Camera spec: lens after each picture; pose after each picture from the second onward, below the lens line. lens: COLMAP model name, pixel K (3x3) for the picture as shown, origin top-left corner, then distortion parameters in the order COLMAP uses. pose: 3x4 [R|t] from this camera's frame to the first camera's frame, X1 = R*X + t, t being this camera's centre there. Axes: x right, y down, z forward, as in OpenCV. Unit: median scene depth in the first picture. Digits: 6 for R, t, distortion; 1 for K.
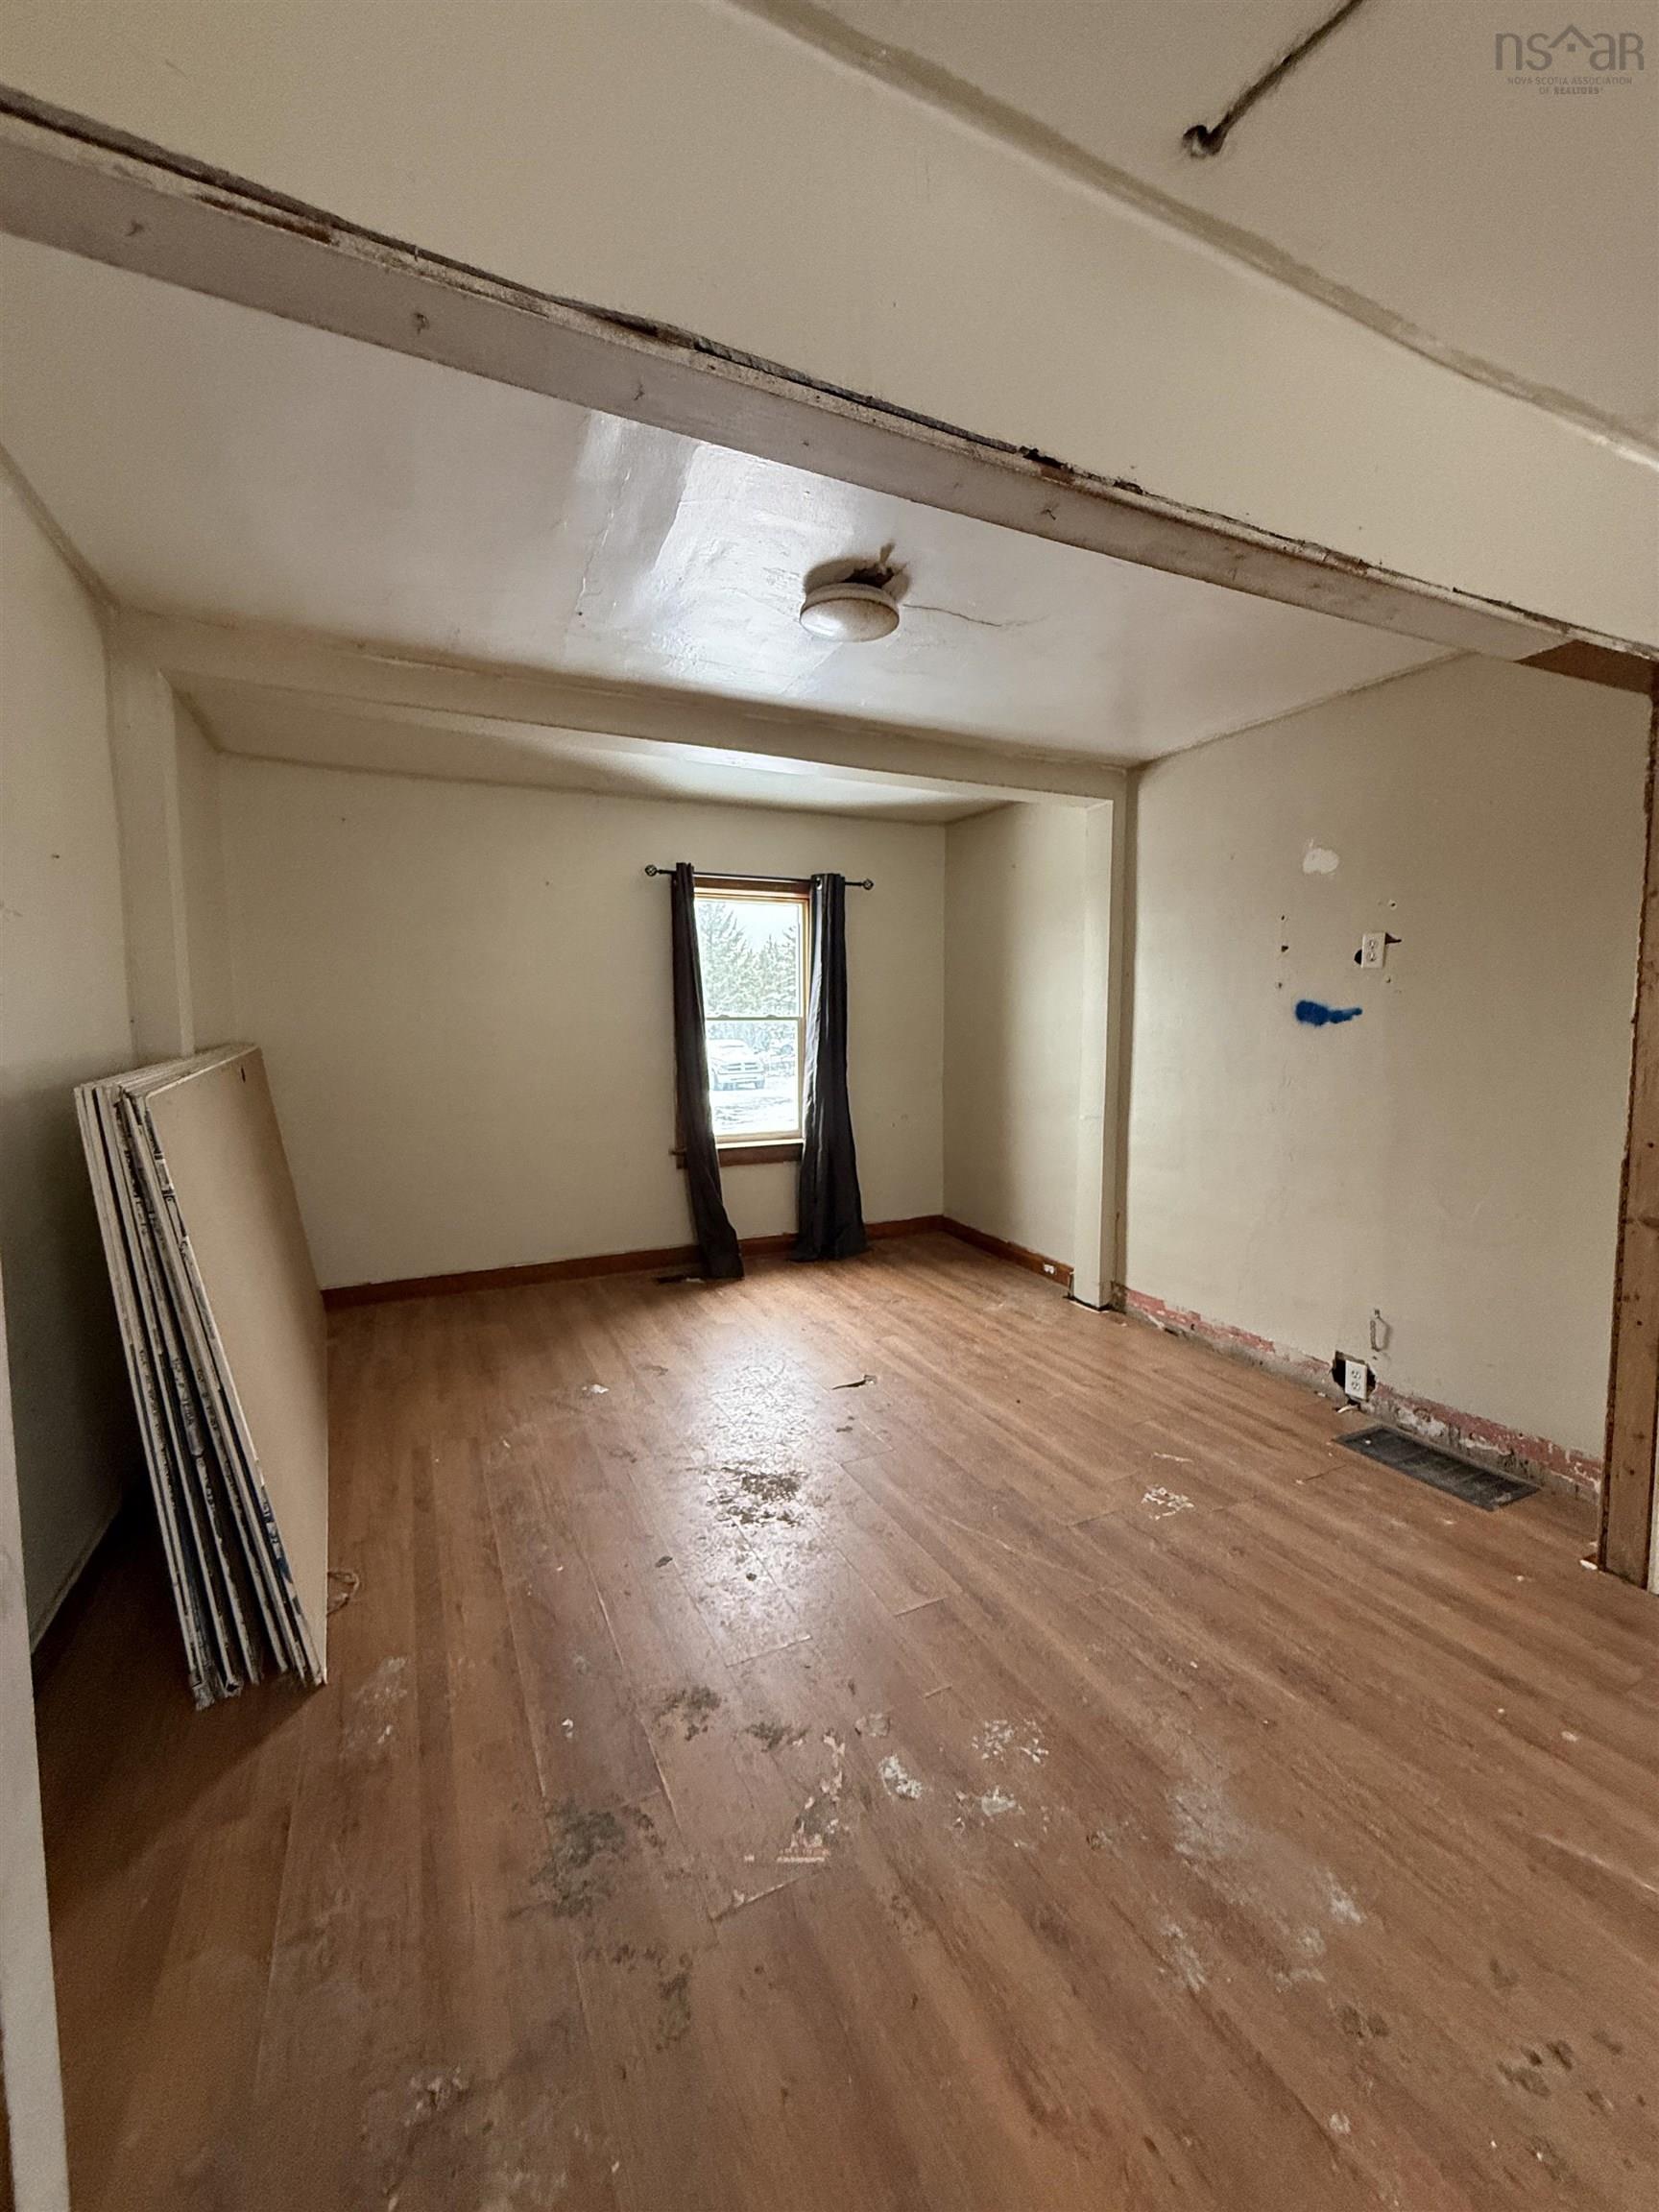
lens RADIAL K [[879.5, 0, 830.6], [0, 879.5, 1098.2], [0, 0, 1]] dist [-0.000897, 0.000437]
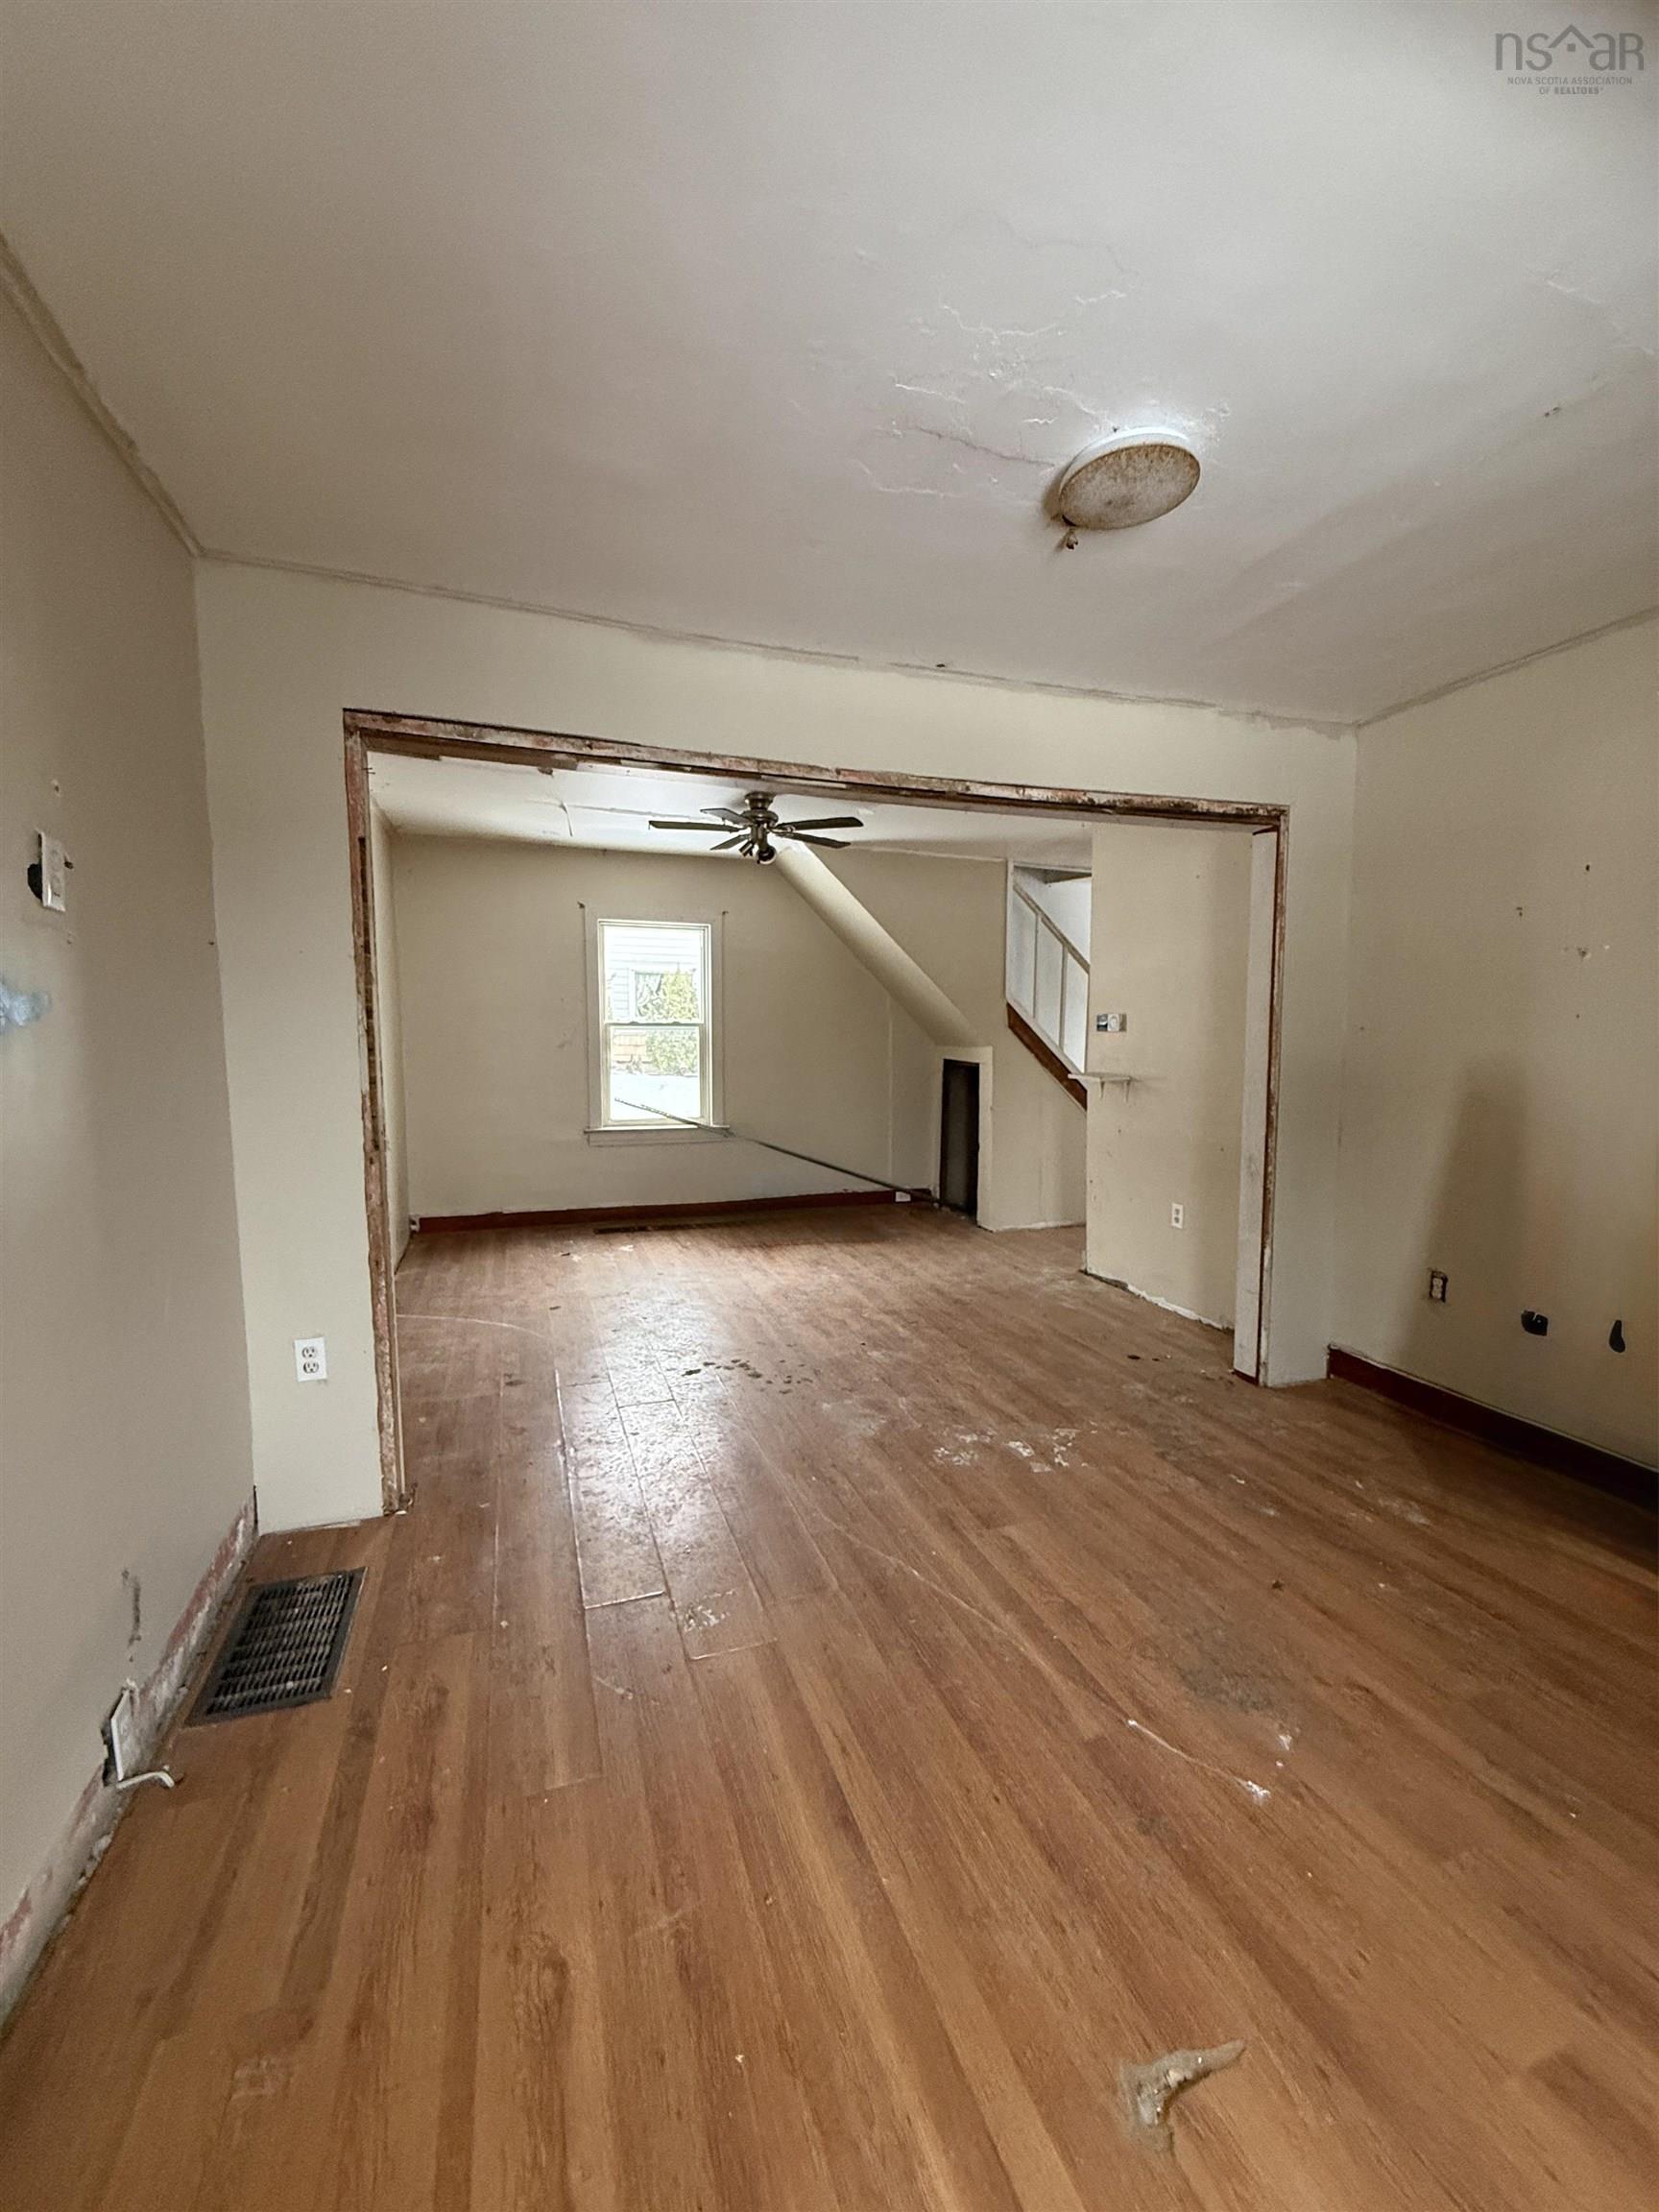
lens RADIAL K [[879.5, 0, 830.6], [0, 879.5, 1098.2], [0, 0, 1]] dist [-0.000897, 0.000437]
pose [[-0.994081, -0.007880, 0.108352, 0.265246], [0.009693, 0.986955, 0.160707, -0.217083], [-0.108205, 0.160806, -0.981037, 2.579403]]
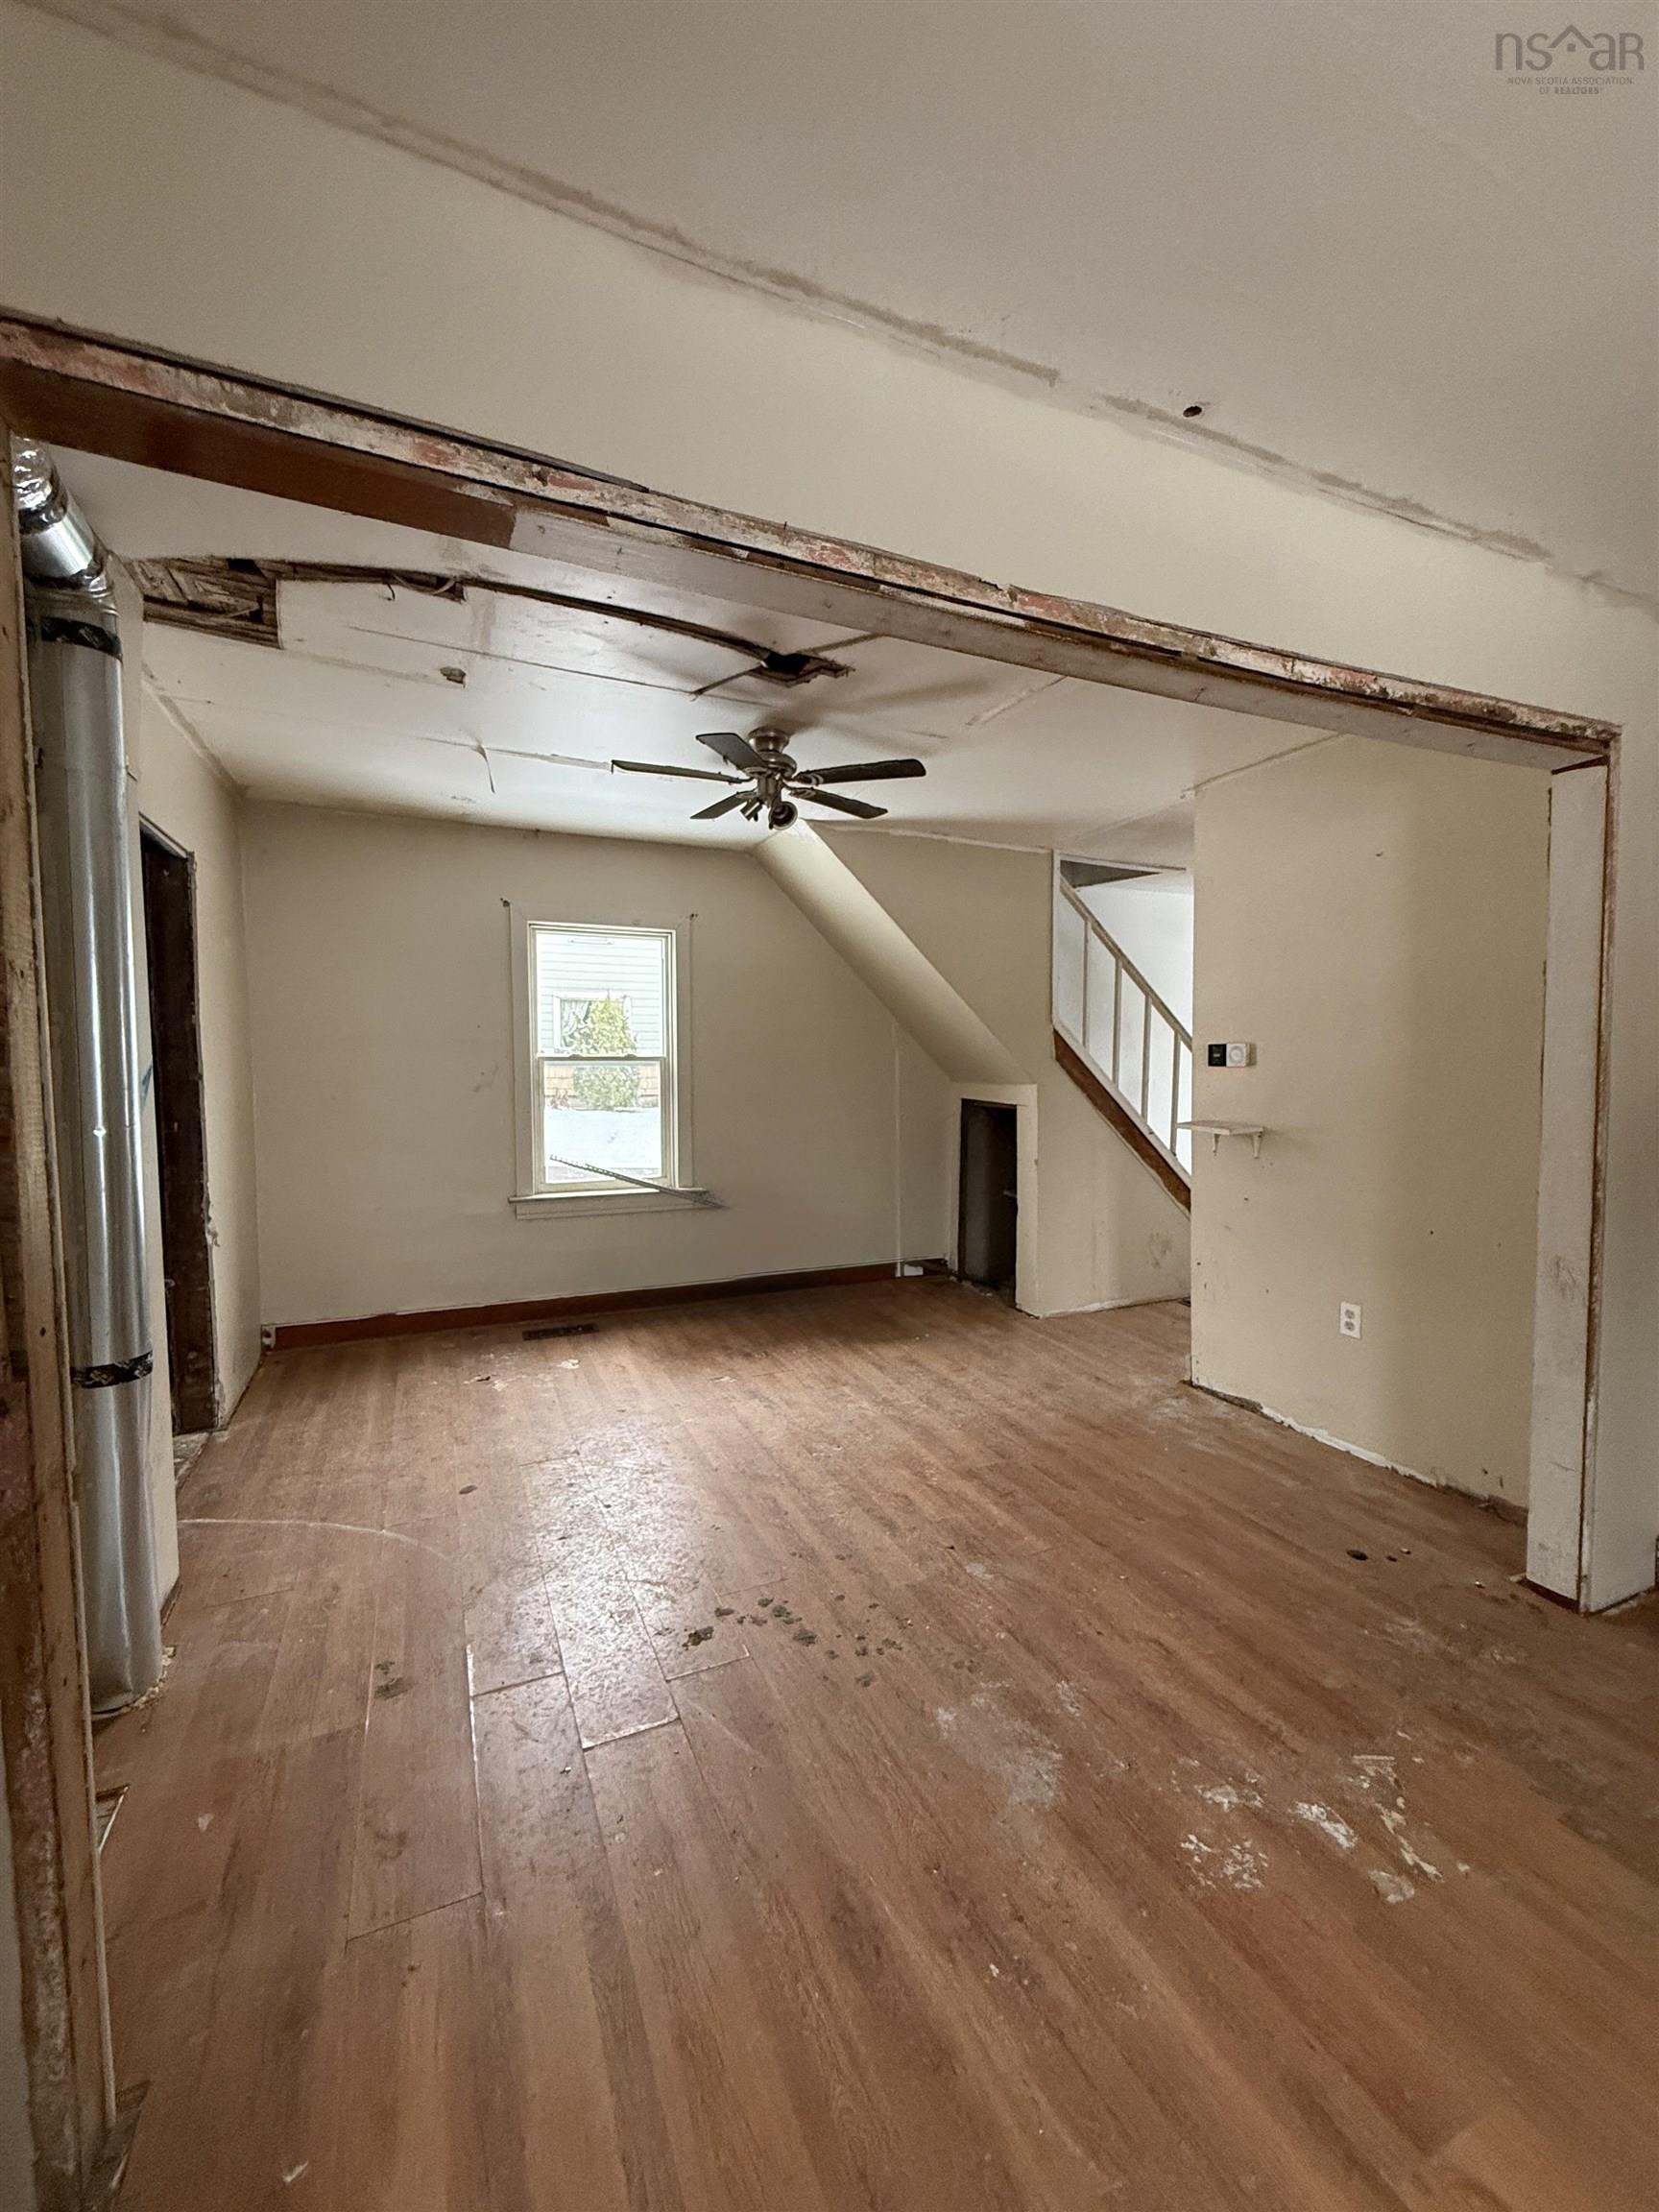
lens RADIAL K [[879.5, 0, 830.6], [0, 879.5, 1098.2], [0, 0, 1]] dist [-0.000897, 0.000437]
pose [[-0.999691, 0.004747, 0.024405, 0.590154], [0.007855, 0.991627, 0.128898, -0.171886], [-0.023588, 0.129050, -0.991357, 1.820827]]
